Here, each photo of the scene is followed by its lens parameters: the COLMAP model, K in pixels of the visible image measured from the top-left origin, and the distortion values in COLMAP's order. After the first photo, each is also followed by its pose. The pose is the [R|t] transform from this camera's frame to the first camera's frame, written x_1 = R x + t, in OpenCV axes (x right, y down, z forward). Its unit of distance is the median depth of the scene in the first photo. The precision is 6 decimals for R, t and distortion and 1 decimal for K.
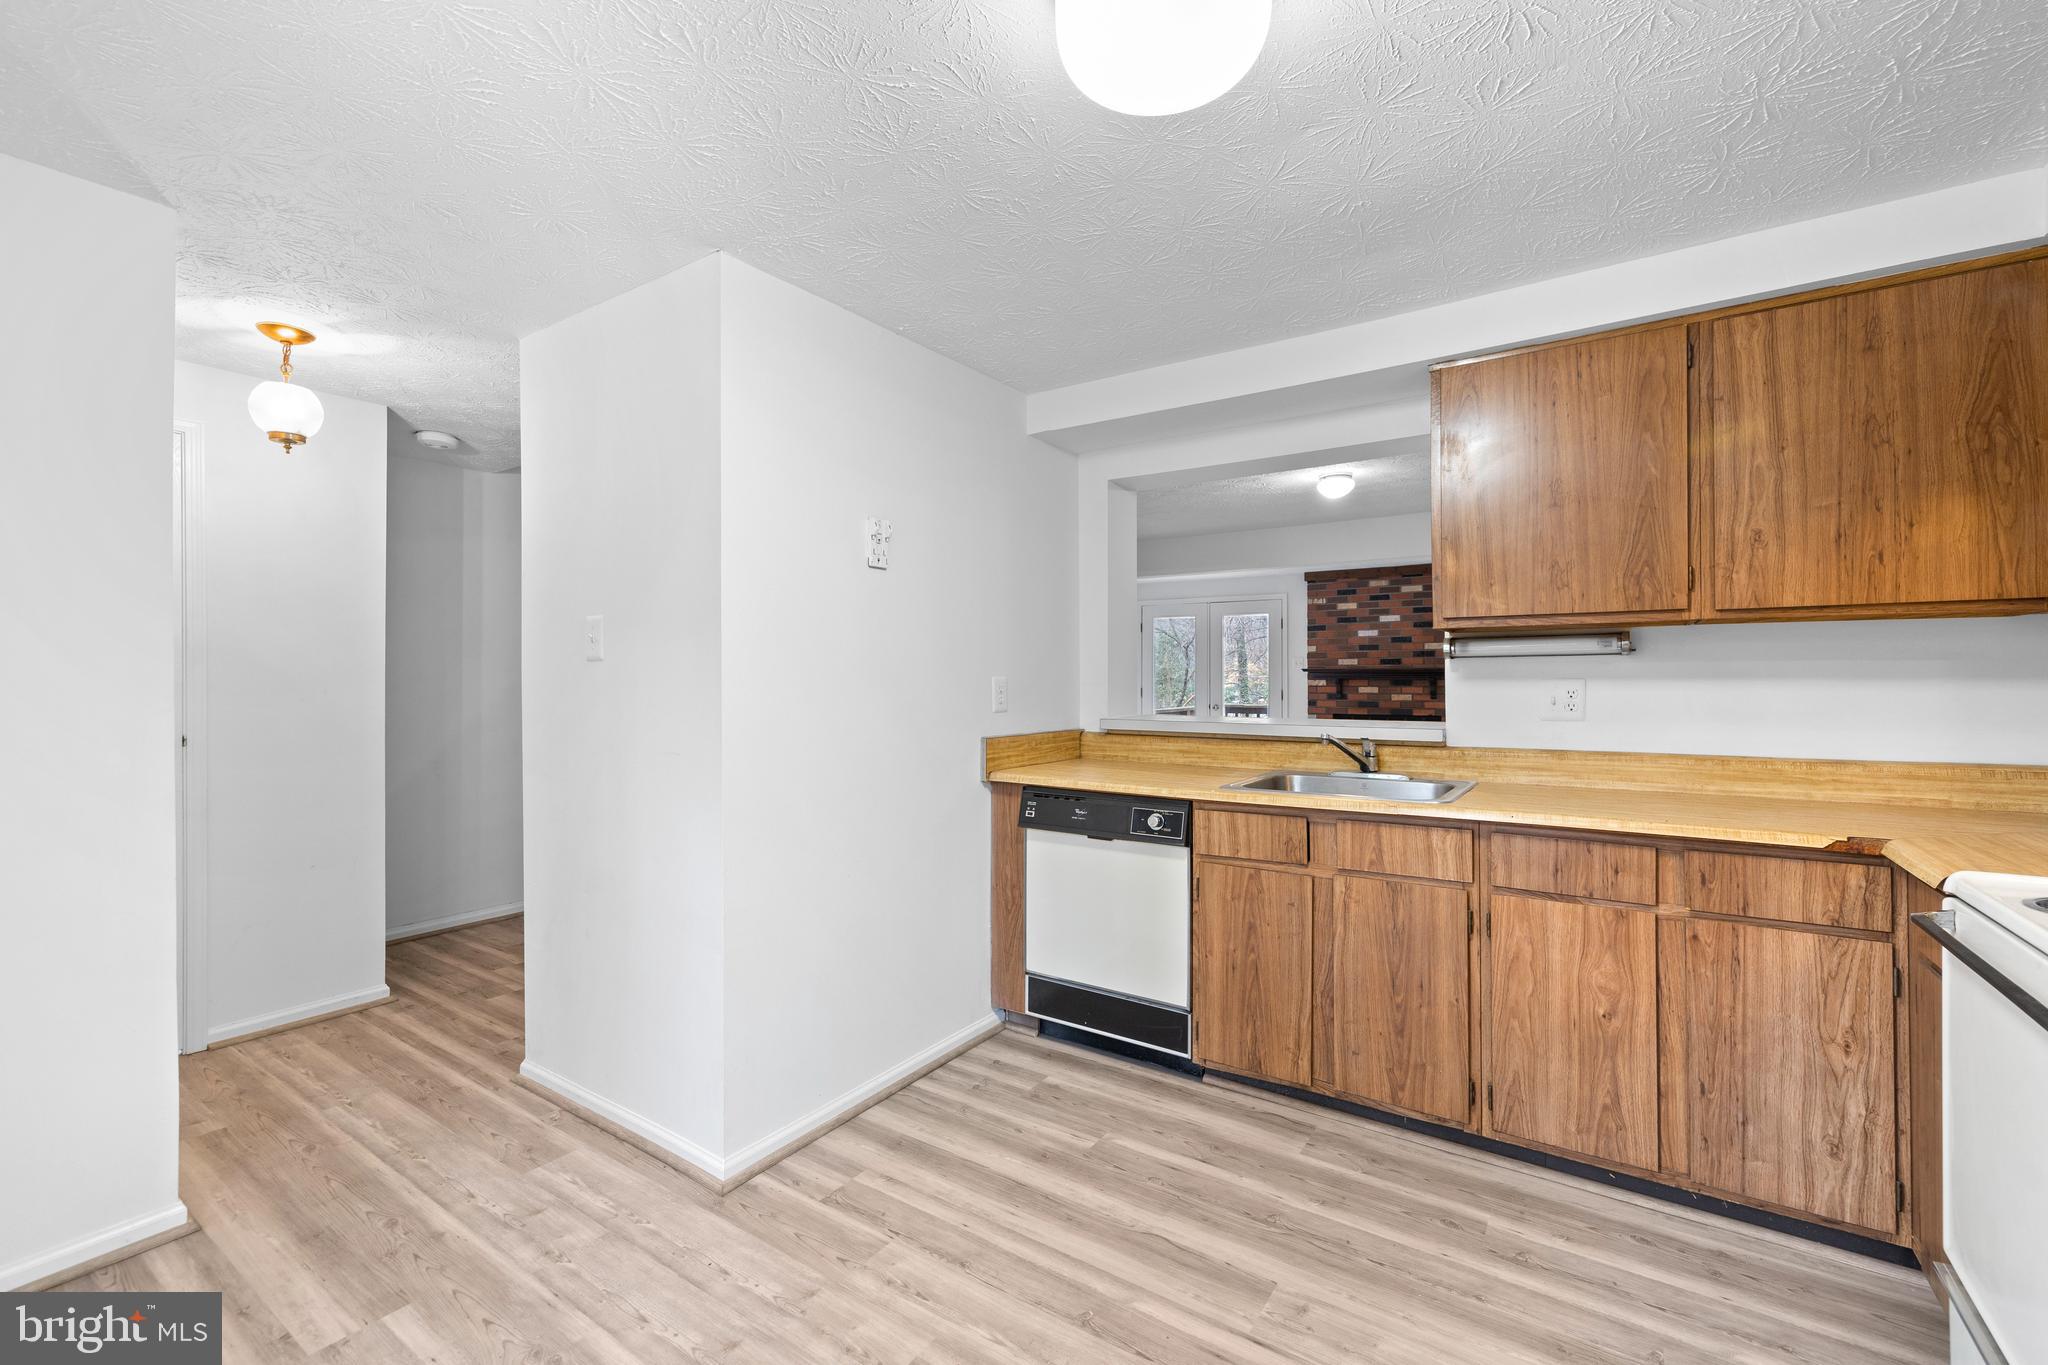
lens RADIAL K [[864.9, 0, 1045.2], [0, 864.9, 673.5], [0, 0, 1]] dist [0.008119, -0.002099]
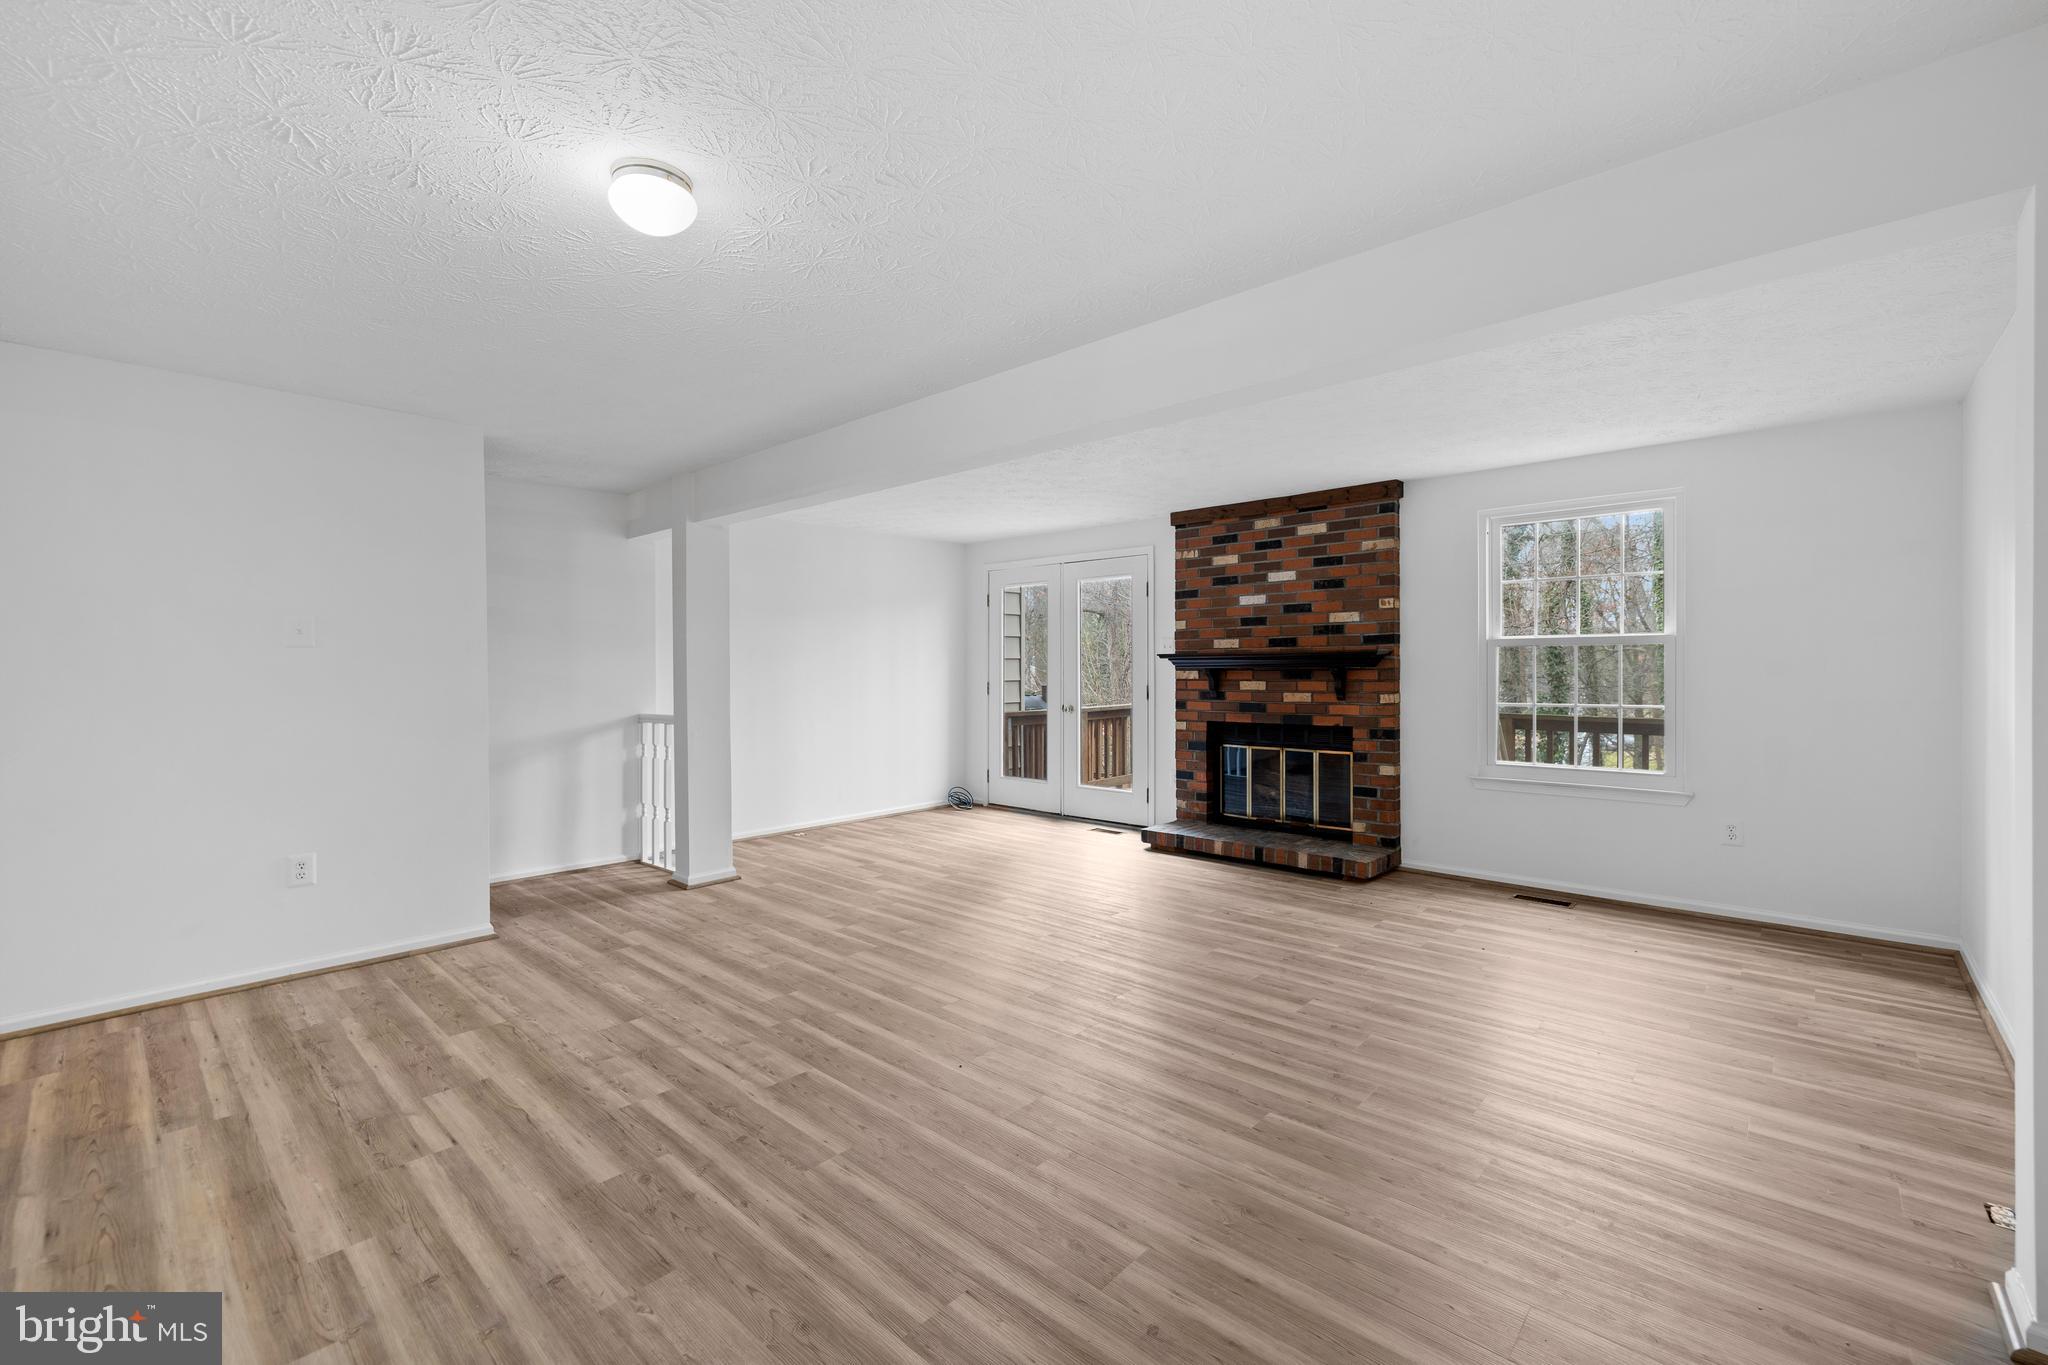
lens RADIAL K [[864.9, 0, 1044.2], [0, 864.9, 669.1], [0, 0, 1]] dist [0.008119, -0.002099]
pose [[0.989926, 0.001669, -0.141577, 1.091791], [-0.001631, 0.999999, 0.000383, 0.022824], [0.141577, -0.000148, 0.989927, 1.138941]]
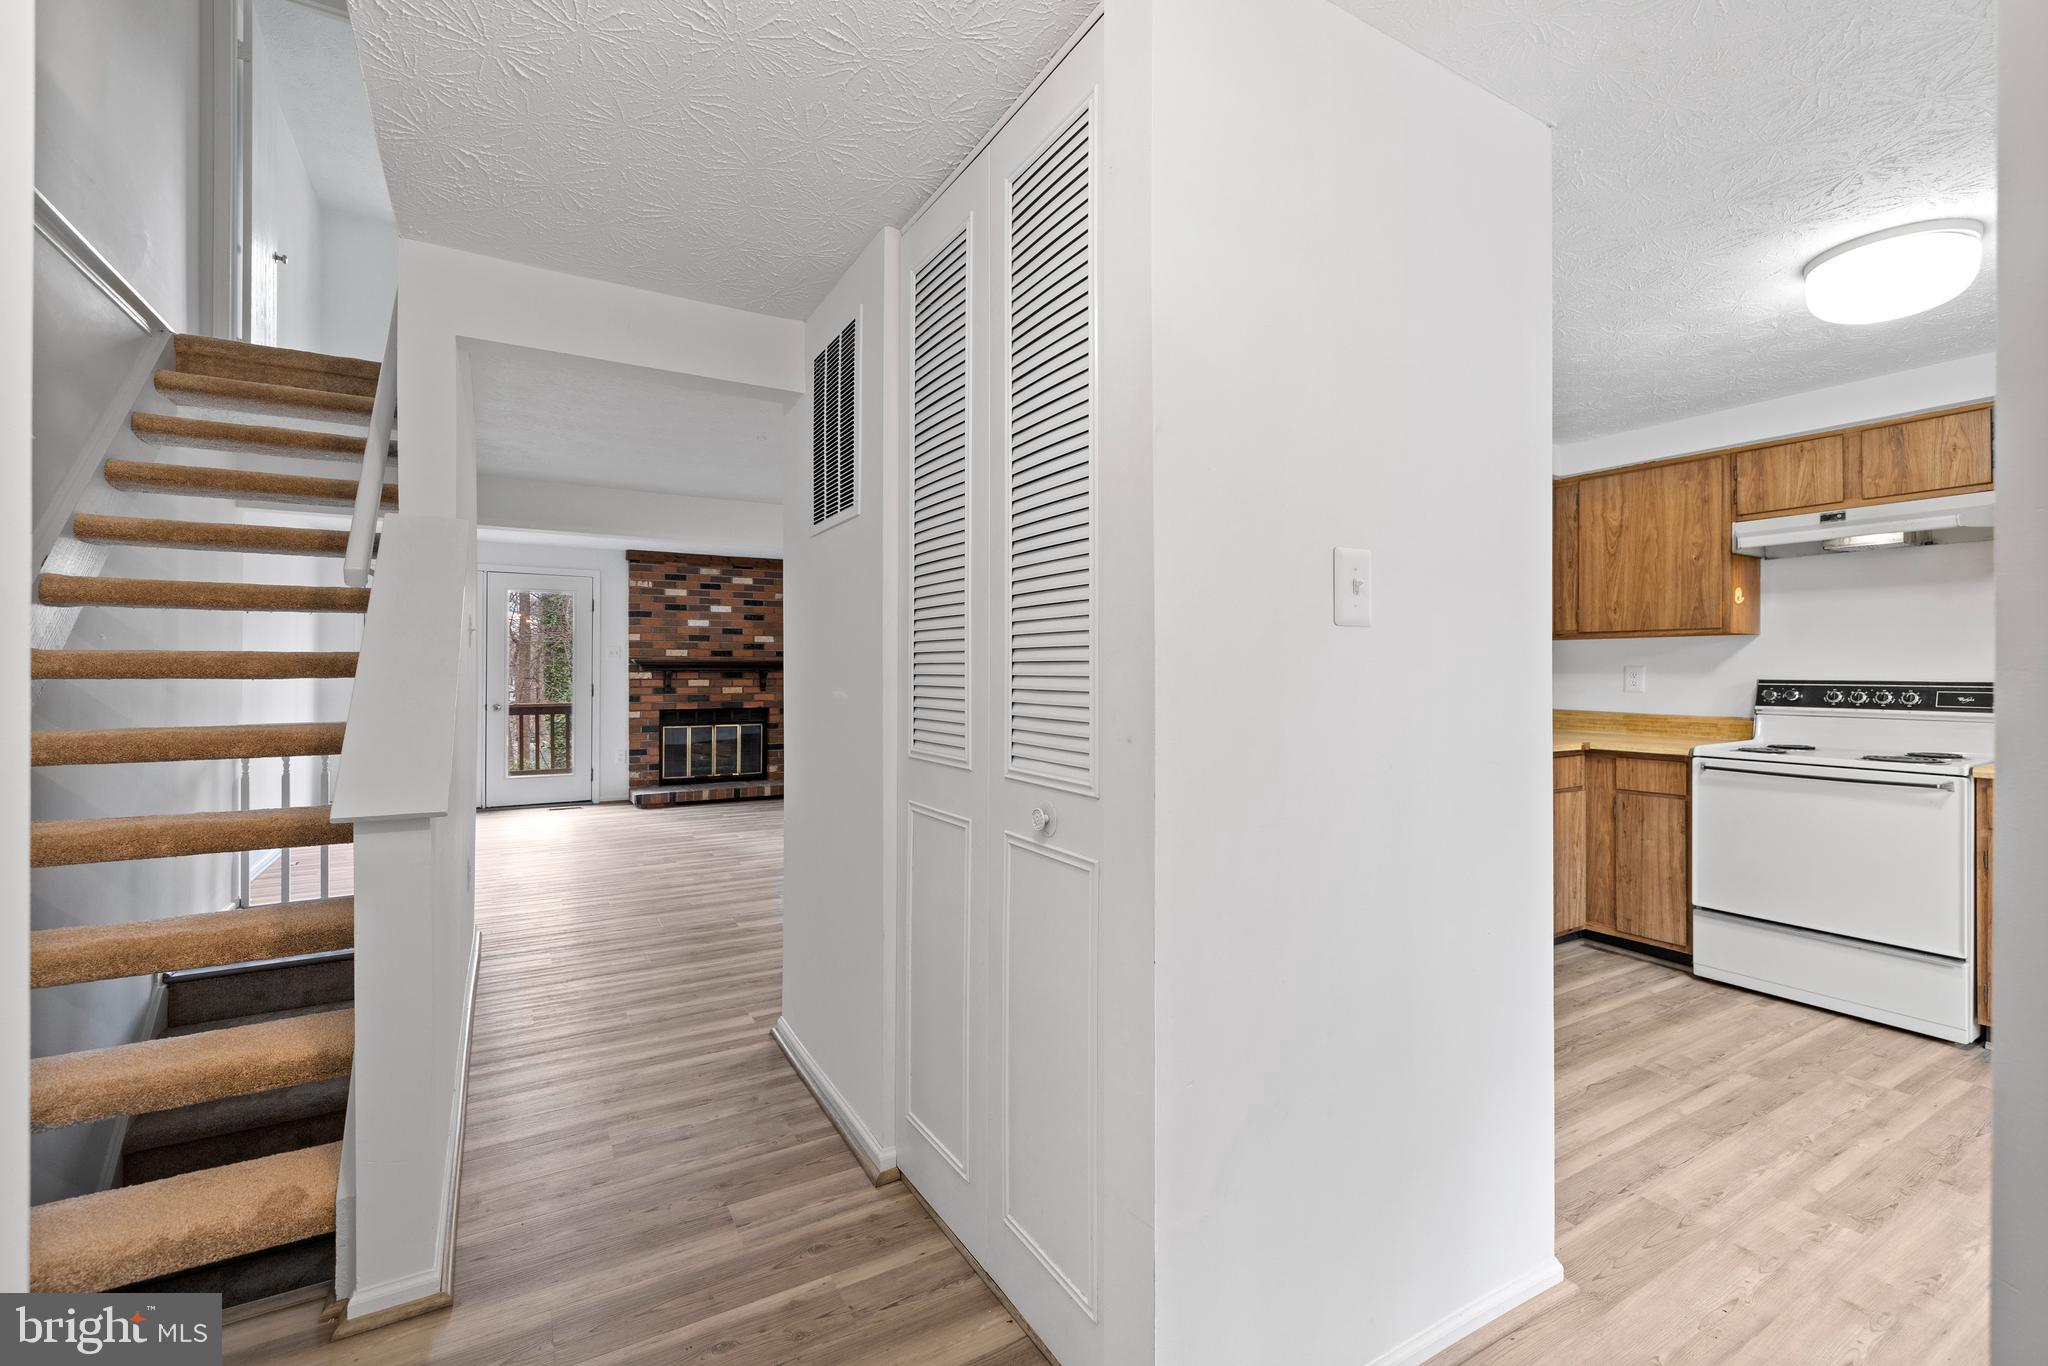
lens RADIAL K [[864.9, 0, 1015.3], [0, 864.9, 669.3], [0, 0, 1]] dist [0.008119, -0.002099]
pose [[0.441083, 0.005329, 0.897451, -1.150133], [-0.005969, 0.999978, -0.003005, 0.017299], [-0.897447, -0.004032, 0.441105, 0.954938]]
